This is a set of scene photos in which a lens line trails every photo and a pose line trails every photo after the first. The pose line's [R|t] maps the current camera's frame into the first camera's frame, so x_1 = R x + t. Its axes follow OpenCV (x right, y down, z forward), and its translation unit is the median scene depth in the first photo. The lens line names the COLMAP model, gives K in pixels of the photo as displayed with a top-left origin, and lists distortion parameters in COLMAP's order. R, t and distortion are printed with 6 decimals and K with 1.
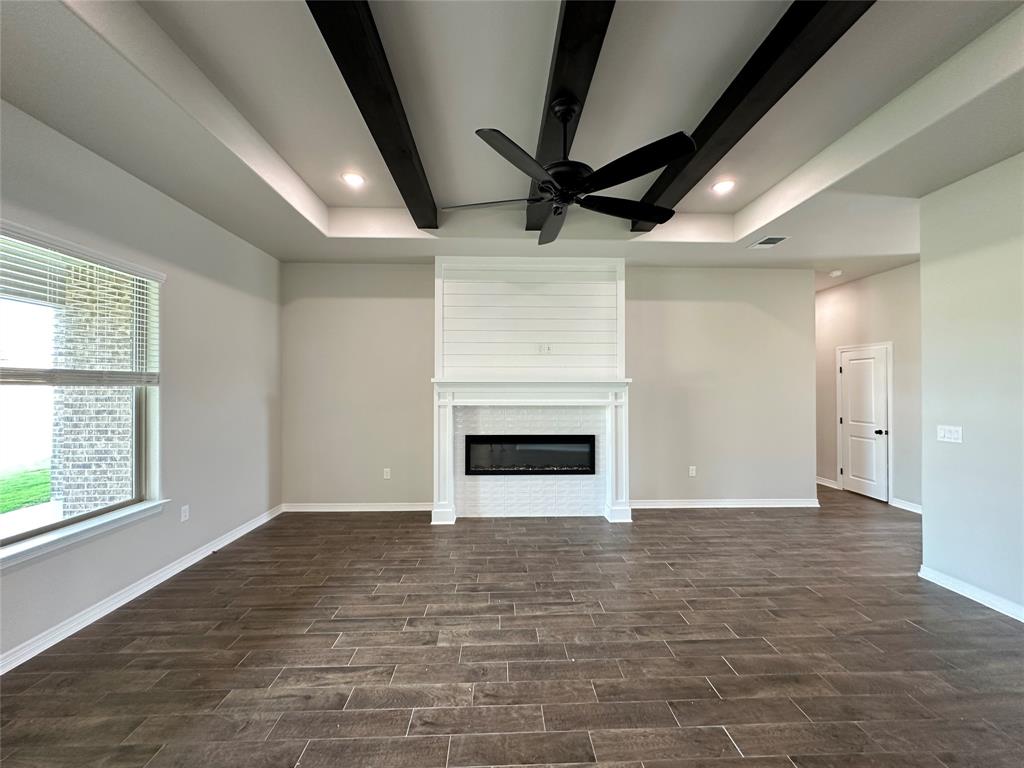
lens RADIAL K [[409.1, 0, 510.5], [0, 409.1, 384.4], [0, 0, 1]] dist [-0.003161, 0.000641]
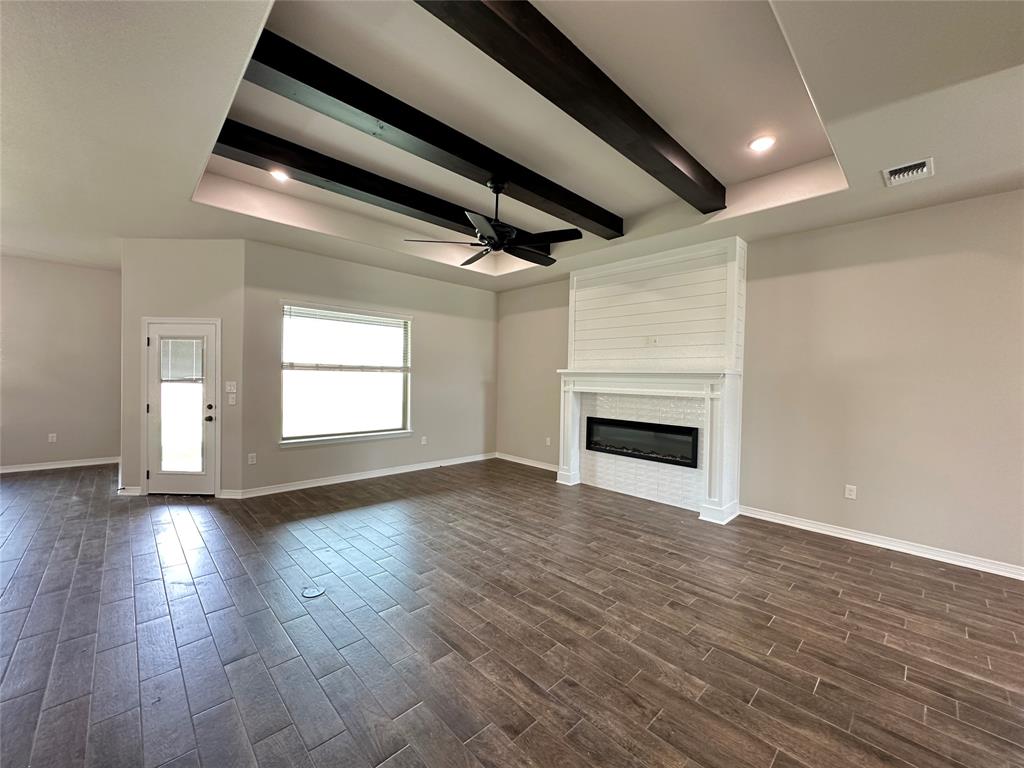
lens RADIAL K [[409.1, 0, 511.6], [0, 409.1, 385.0], [0, 0, 1]] dist [-0.003161, 0.000641]
pose [[0.666556, 0.026349, -0.744989, 0.736341], [-0.014009, 0.999641, 0.022821, 0.007005], [0.745324, -0.004775, 0.666686, 0.030834]]
